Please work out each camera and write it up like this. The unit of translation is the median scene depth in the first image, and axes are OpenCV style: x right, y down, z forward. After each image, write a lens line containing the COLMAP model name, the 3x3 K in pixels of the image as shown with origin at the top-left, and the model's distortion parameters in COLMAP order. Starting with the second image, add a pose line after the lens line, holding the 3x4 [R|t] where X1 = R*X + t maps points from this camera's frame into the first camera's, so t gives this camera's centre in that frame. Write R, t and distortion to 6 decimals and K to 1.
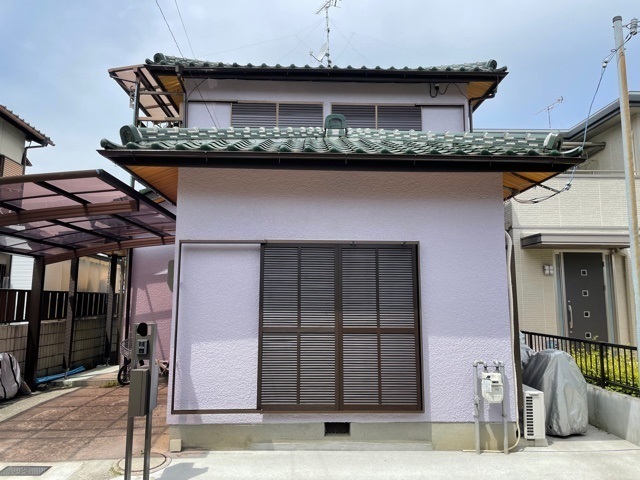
lens RADIAL K [[488.1, 0, 323.2], [0, 488.1, 236.5], [0, 0, 1]] dist [0.045522, -0.033678]
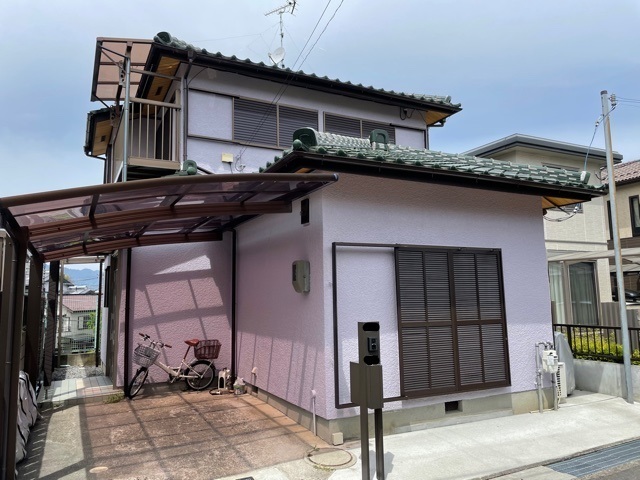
lens RADIAL K [[488.1, 0, 321.1], [0, 488.1, 240.1], [0, 0, 1]] dist [0.045522, -0.033678]
pose [[0.904847, 0.030840, 0.424617, -0.753515], [-0.035366, 0.999371, 0.002779, 0.001176], [-0.424264, -0.017532, 0.905369, 0.073977]]
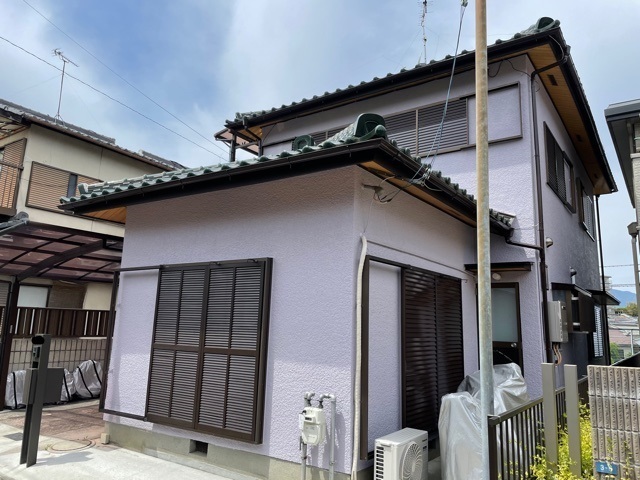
lens RADIAL K [[488.1, 0, 325.8], [0, 488.1, 239.0], [0, 0, 1]] dist [0.045522, -0.033678]
pose [[0.803421, -0.085607, -0.589225, 0.856430], [0.050589, 0.995846, -0.075704, 0.051875], [0.593258, 0.031014, 0.804415, 0.317060]]
